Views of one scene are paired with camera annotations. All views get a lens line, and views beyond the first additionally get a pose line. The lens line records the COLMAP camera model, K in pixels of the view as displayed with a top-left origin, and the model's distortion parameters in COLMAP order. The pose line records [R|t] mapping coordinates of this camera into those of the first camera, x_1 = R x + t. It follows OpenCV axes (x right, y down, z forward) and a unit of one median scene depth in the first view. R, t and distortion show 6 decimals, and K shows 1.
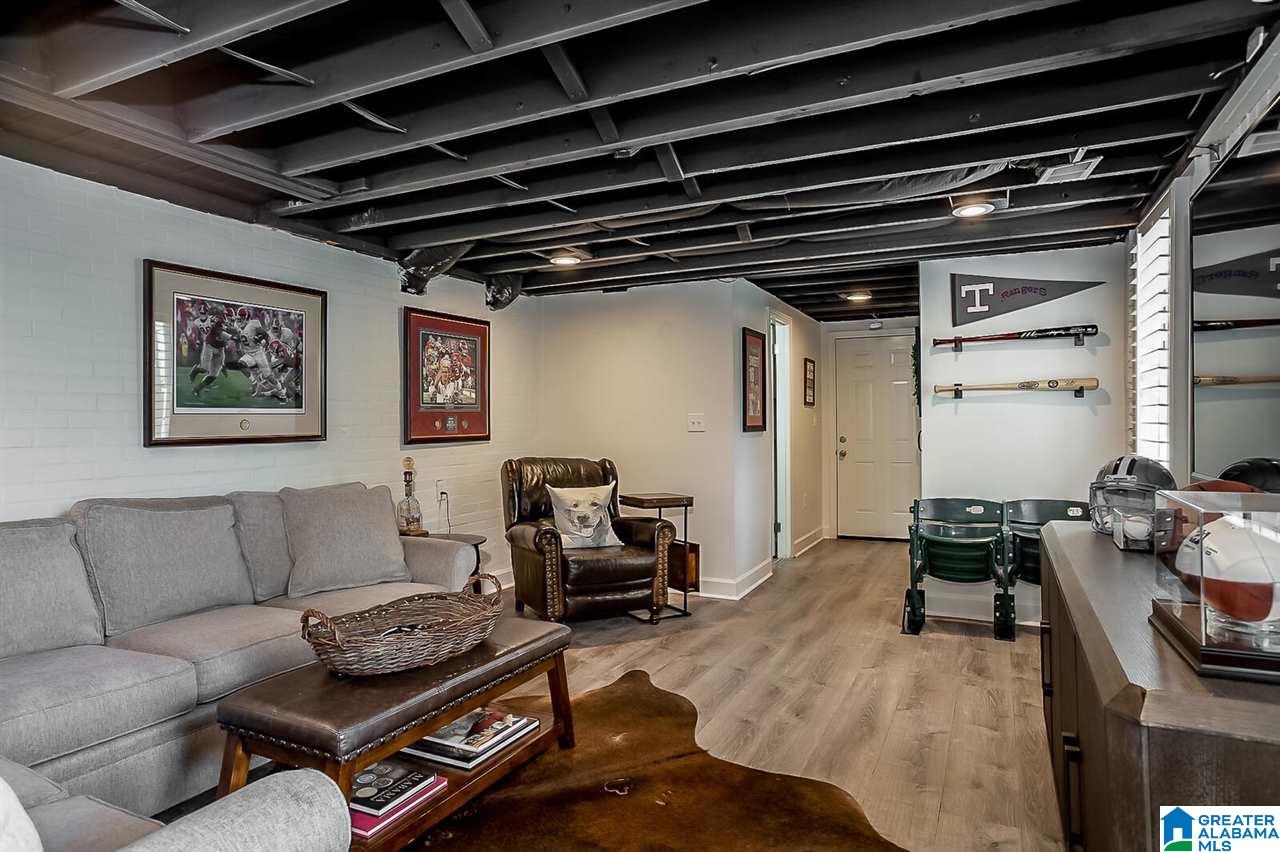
lens RADIAL K [[735.8, 0, 634.9], [0, 735.8, 418.3], [0, 0, 1]] dist [-0.000473, 0.000087]
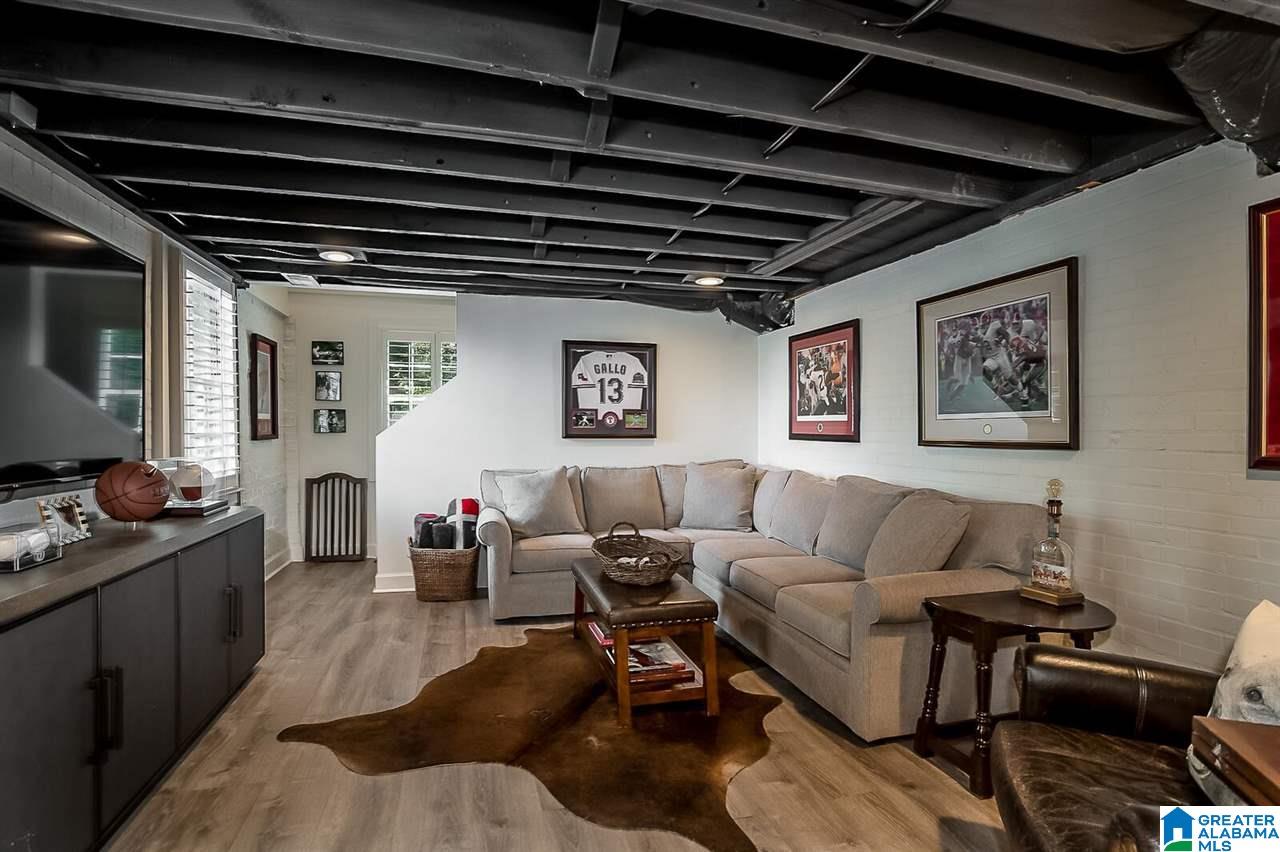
lens RADIAL K [[620.9, 0, 632.8], [0, 620.9, 431.1], [0, 0, 1]] dist [-0.000546, 0.000946]
pose [[-0.742059, 0.005874, -0.670309, 0.399377], [0.003539, 0.999982, 0.004844, 0.005690], [0.670325, 0.001222, -0.742066, 1.314312]]
